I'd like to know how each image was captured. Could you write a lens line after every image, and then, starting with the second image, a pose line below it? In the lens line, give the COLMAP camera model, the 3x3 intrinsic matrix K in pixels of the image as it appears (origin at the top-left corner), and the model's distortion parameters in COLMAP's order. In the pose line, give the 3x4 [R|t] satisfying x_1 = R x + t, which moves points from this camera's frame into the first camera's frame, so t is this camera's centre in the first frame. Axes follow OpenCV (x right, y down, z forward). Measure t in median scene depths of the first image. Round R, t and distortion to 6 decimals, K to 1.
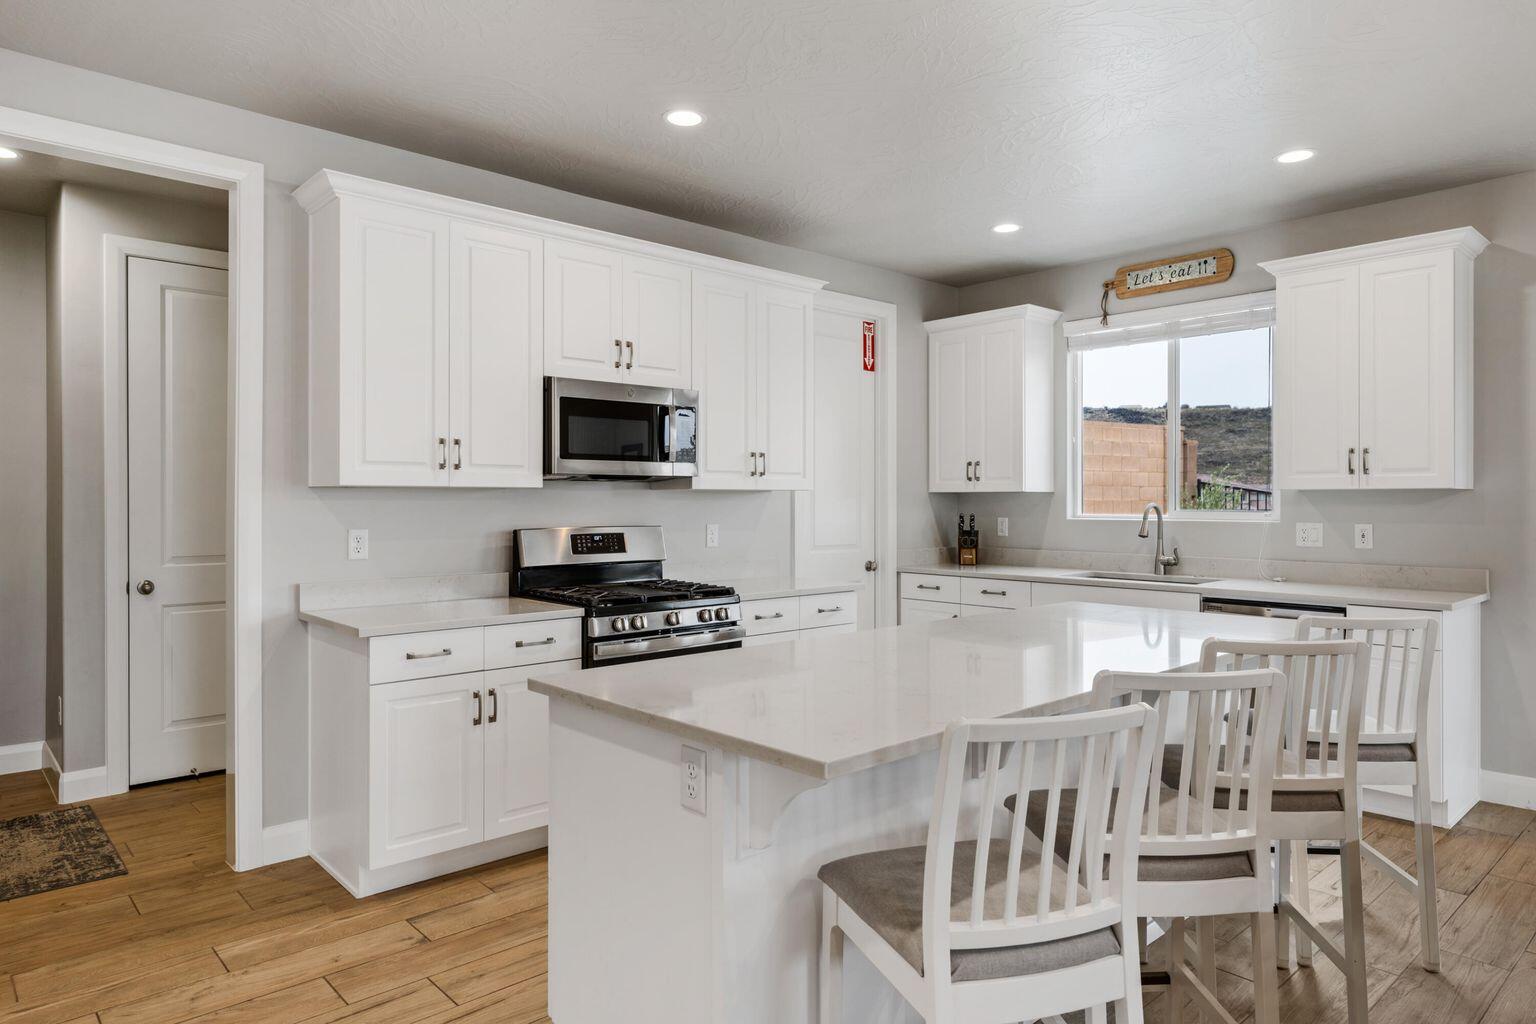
lens RADIAL K [[946.7, 0, 765.0], [0, 946.7, 501.5], [0, 0, 1]] dist [0.002544, -0.000075]
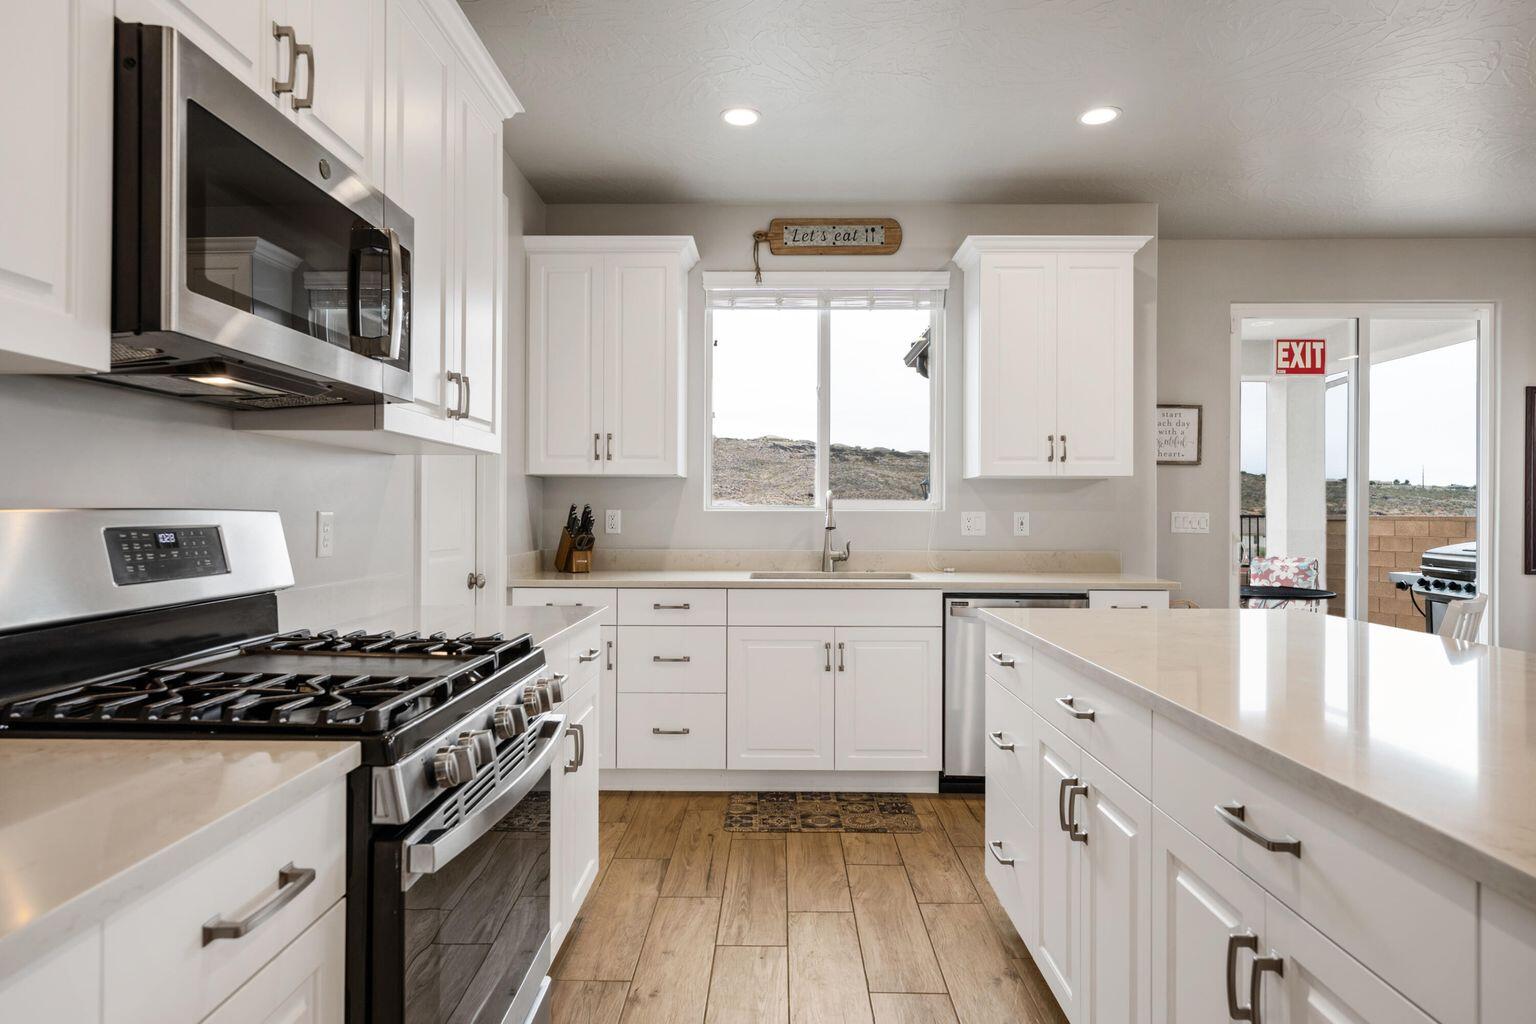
lens RADIAL K [[879.4, 0, 774.0], [0, 879.4, 510.6], [0, 0, 1]] dist [-0.001315, -0.000744]
pose [[0.678612, 0.004372, 0.734484, -0.260023], [-0.003082, 0.999990, -0.003105, 0.026680], [-0.734490, -0.000157, 0.678619, 0.560461]]
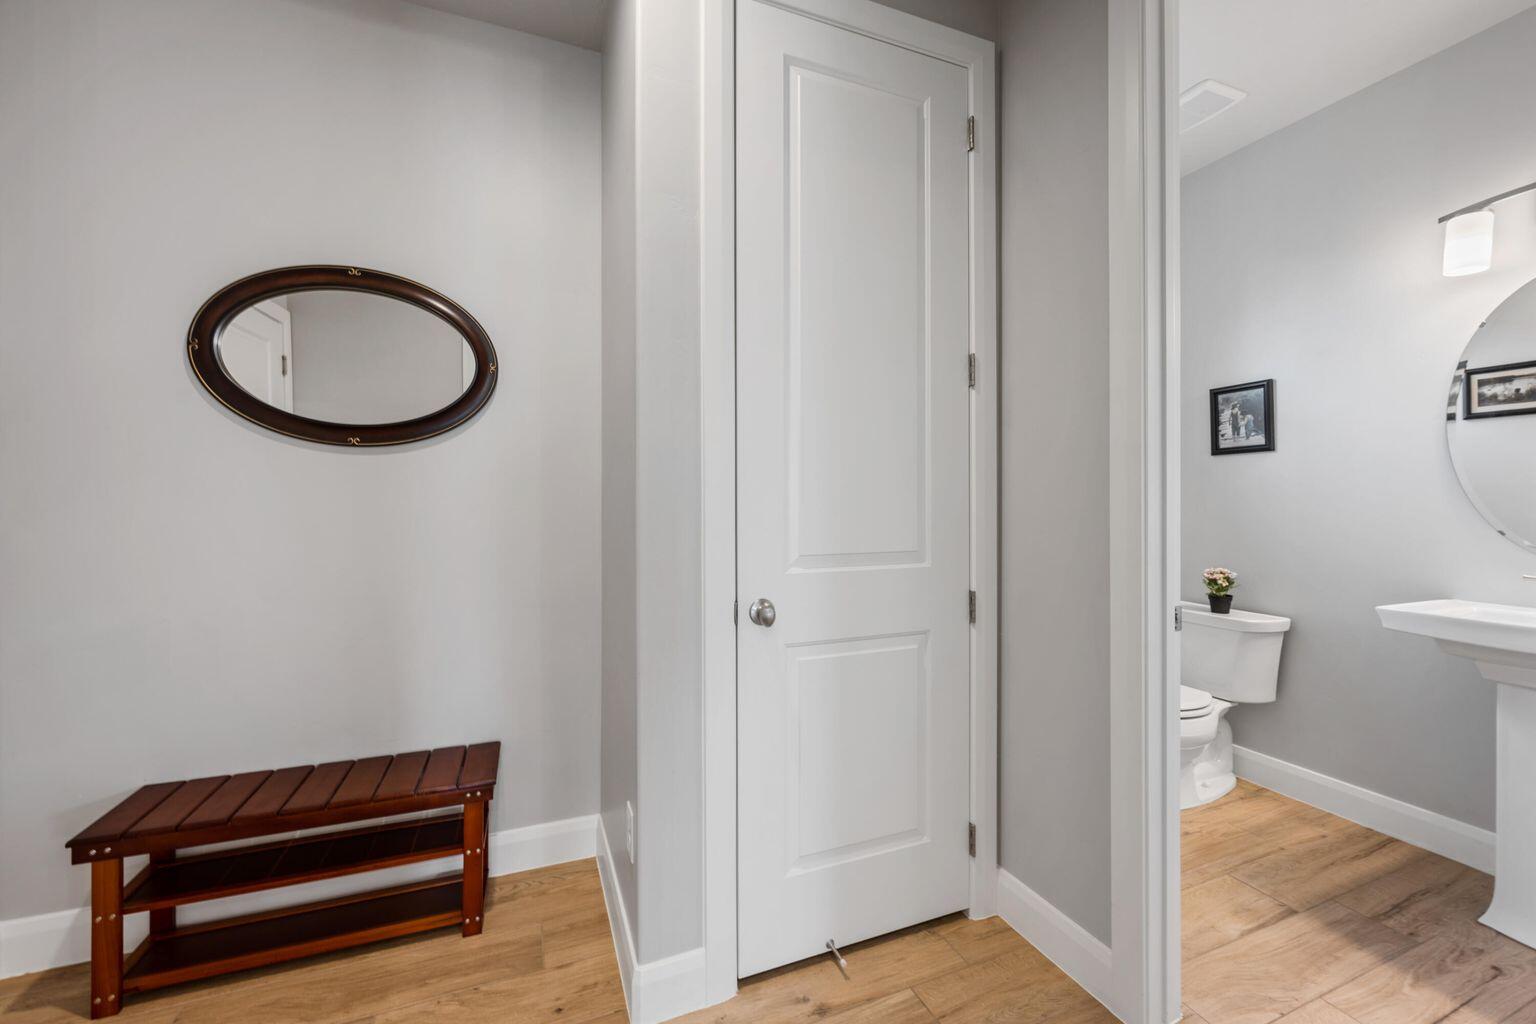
lens RADIAL K [[611.3, 0, 768.0], [0, 611.3, 512.0], [0, 0, 1]] dist [-0.000829, -0.000040]
pose [[0.938098, -0.000823, -0.346370, -0.522745], [0.000683, 1.000000, -0.000525, 0.033303], [0.346370, 0.000255, 0.938098, 0.665382]]
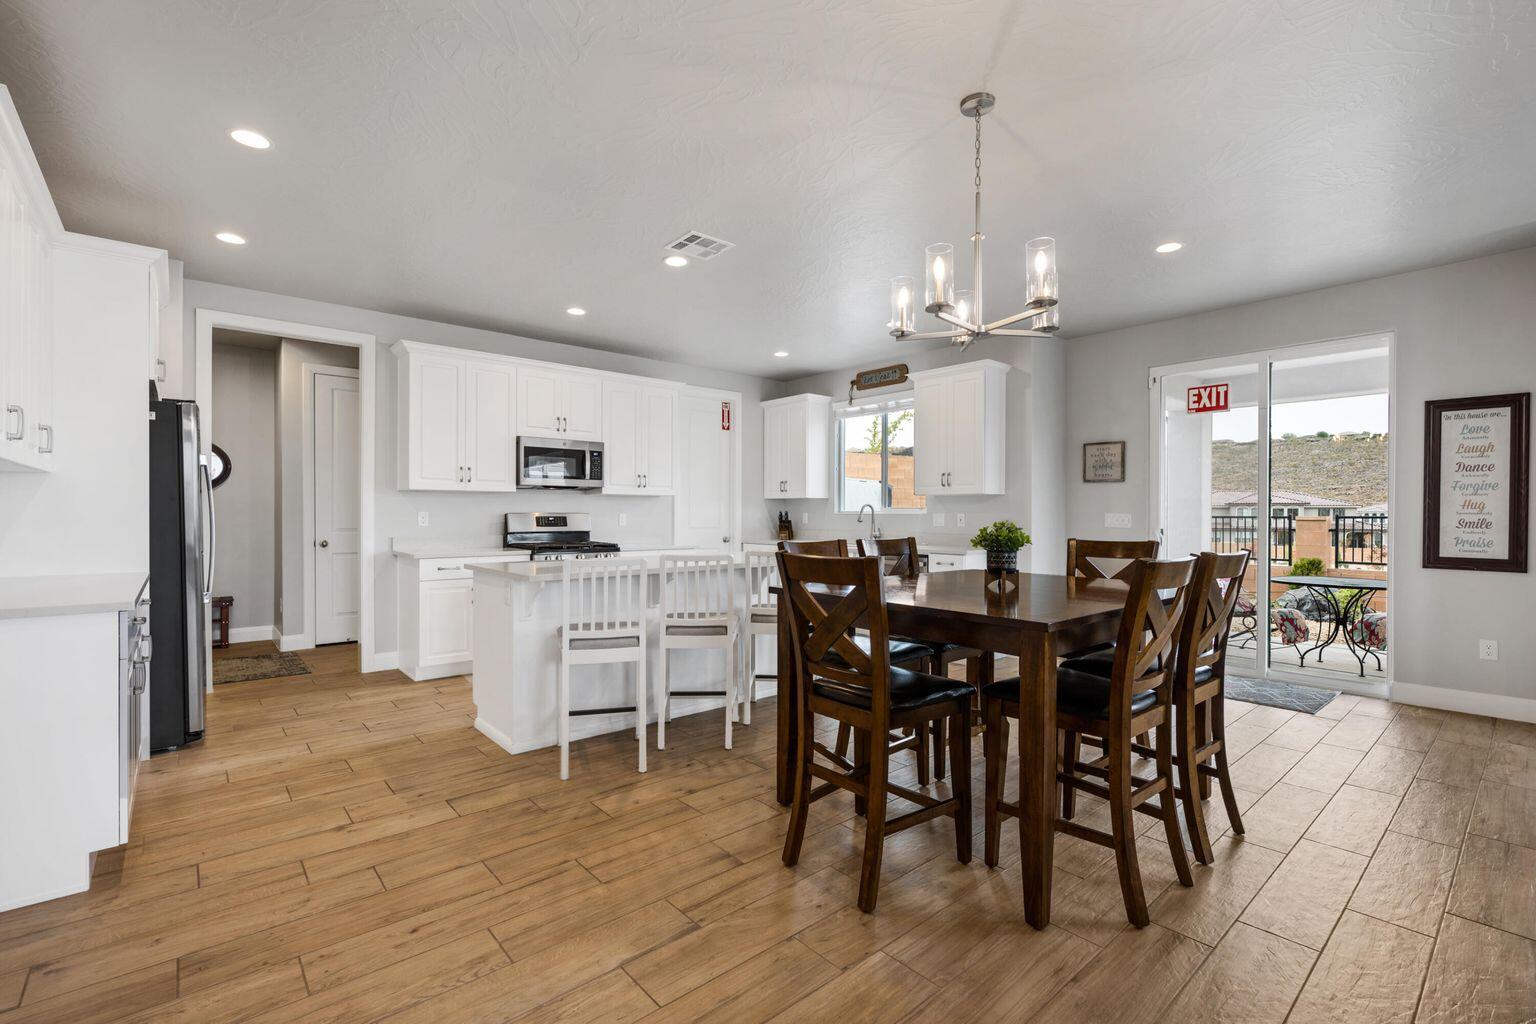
lens RADIAL K [[683.7, 0, 764.6], [0, 683.7, 519.2], [0, 0, 1]] dist [-0.001899, -0.000189]
pose [[0.999594, 0.003598, -0.028250, 0.287664], [-0.003414, 0.999973, 0.006571, 0.027727], [0.028273, -0.006472, 0.999579, -0.372439]]
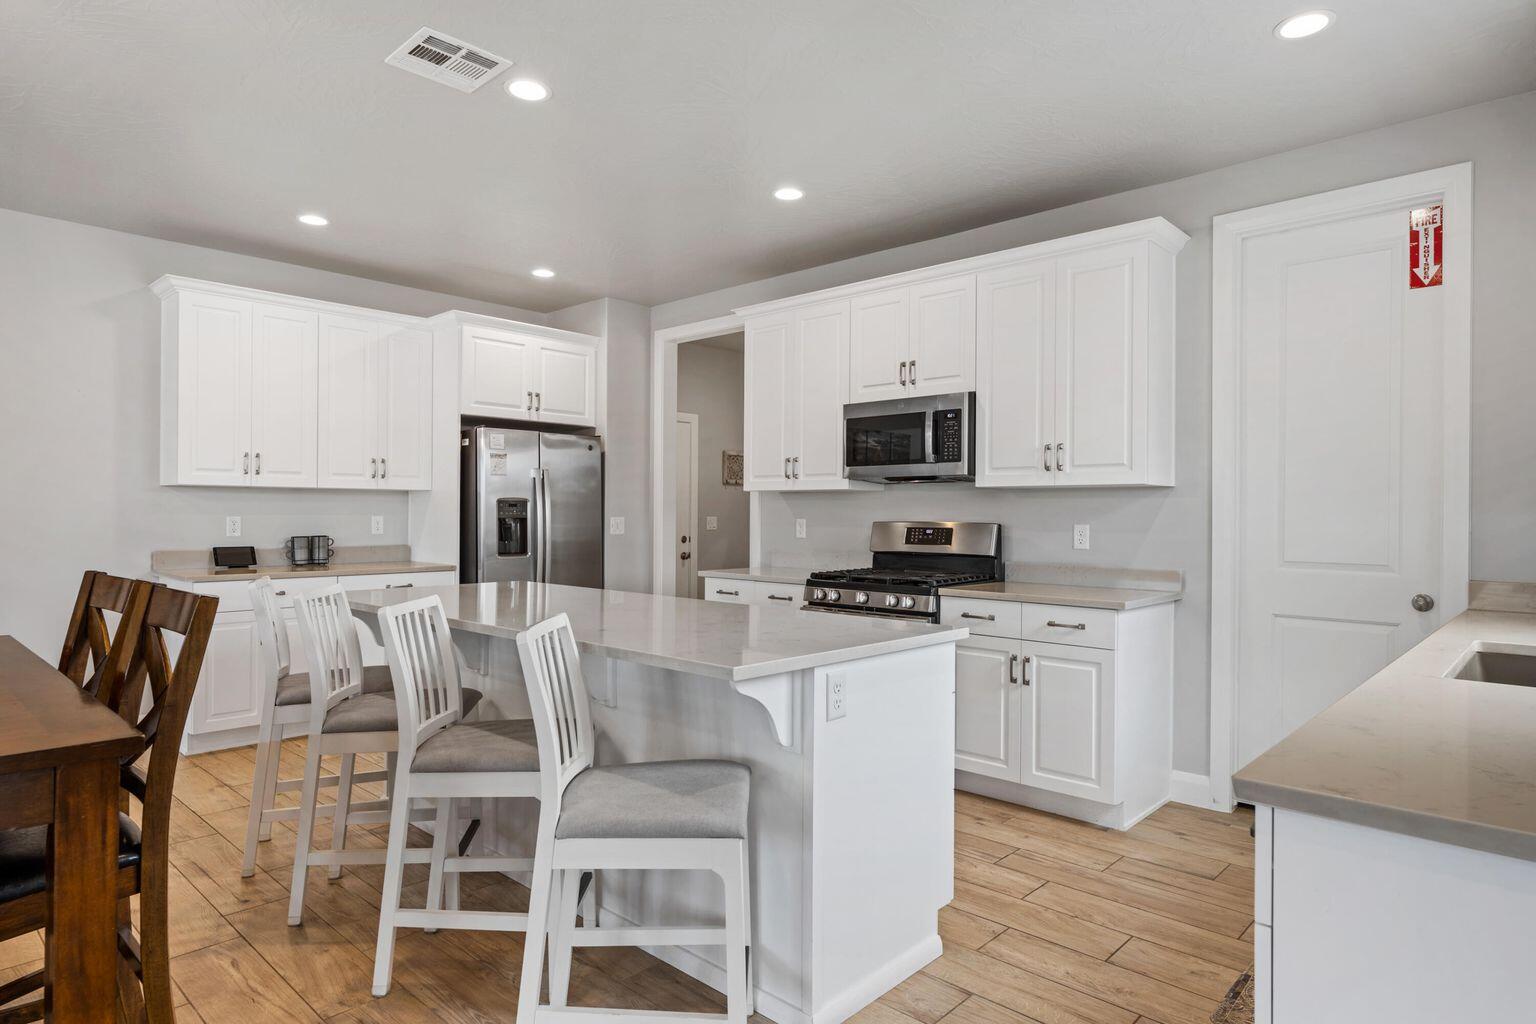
lens RADIAL K [[879.4, 0, 774.0], [0, 879.4, 510.6], [0, 0, 1]] dist [-0.001315, -0.000744]
pose [[0.089218, -0.002011, -0.996010, 0.841988], [-0.007958, 0.999965, -0.002731, 0.017187], [0.995980, 0.008170, 0.089199, 0.687855]]
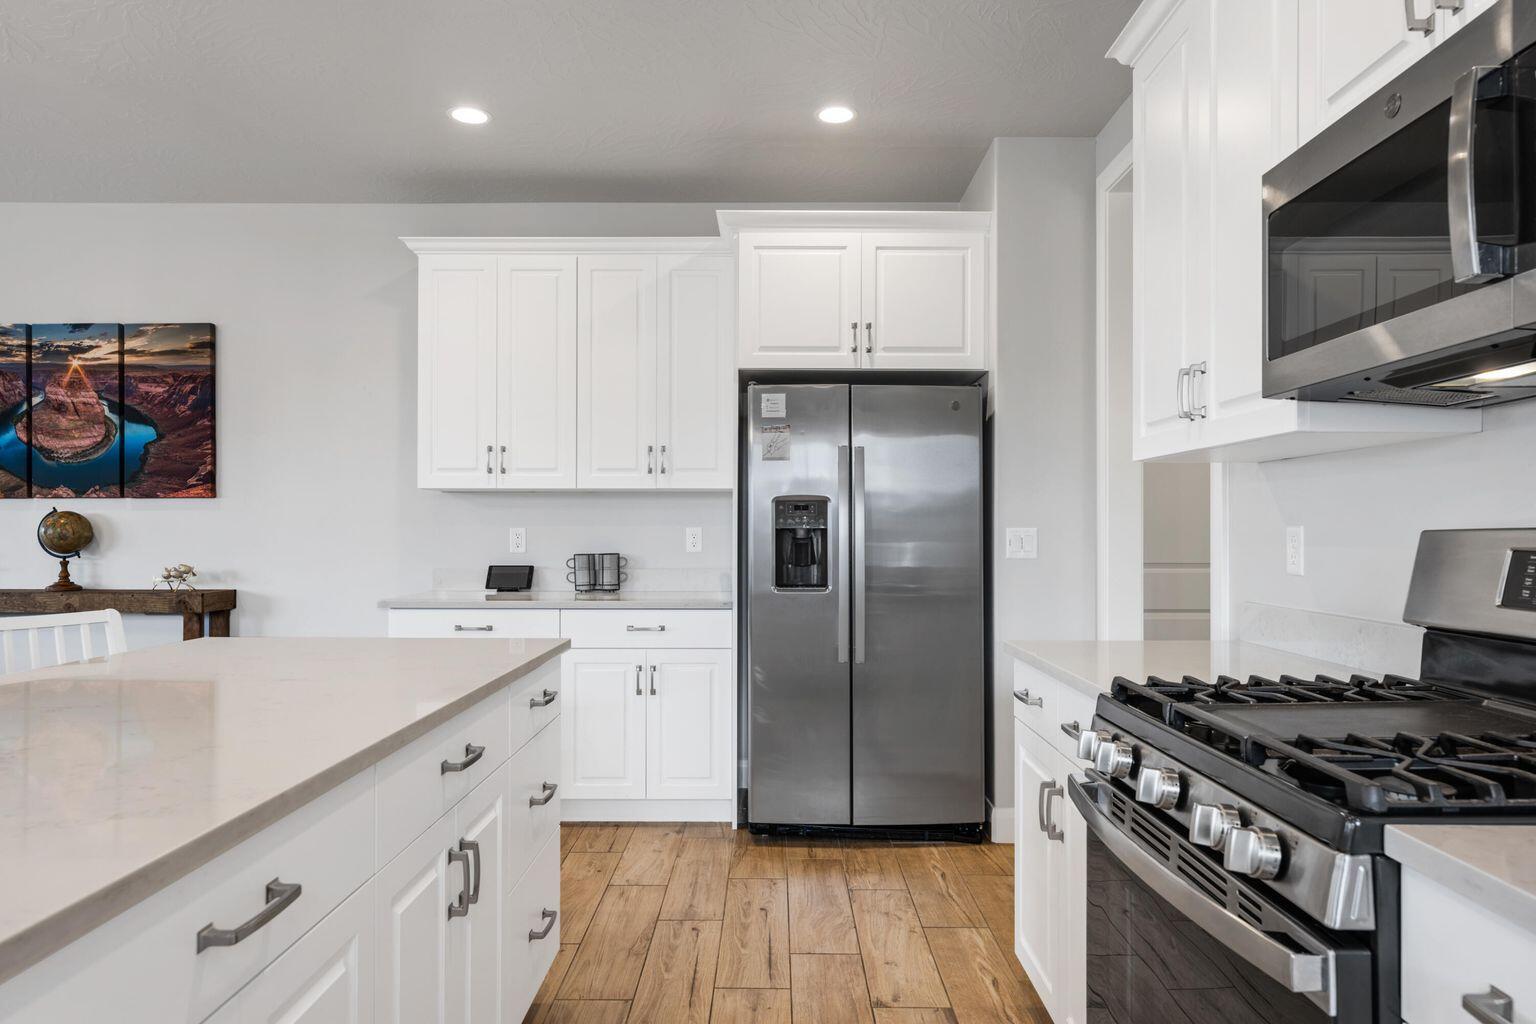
lens RADIAL K [[974.3, 0, 772.8], [0, 974.3, 527.5], [0, 0, 1]] dist [-0.001106, -0.000720]
pose [[-0.670236, -0.002002, -0.742145, 0.223198], [-0.002691, 0.999996, -0.000267, 0.026558], [0.742143, 0.001818, -0.670239, 0.975902]]
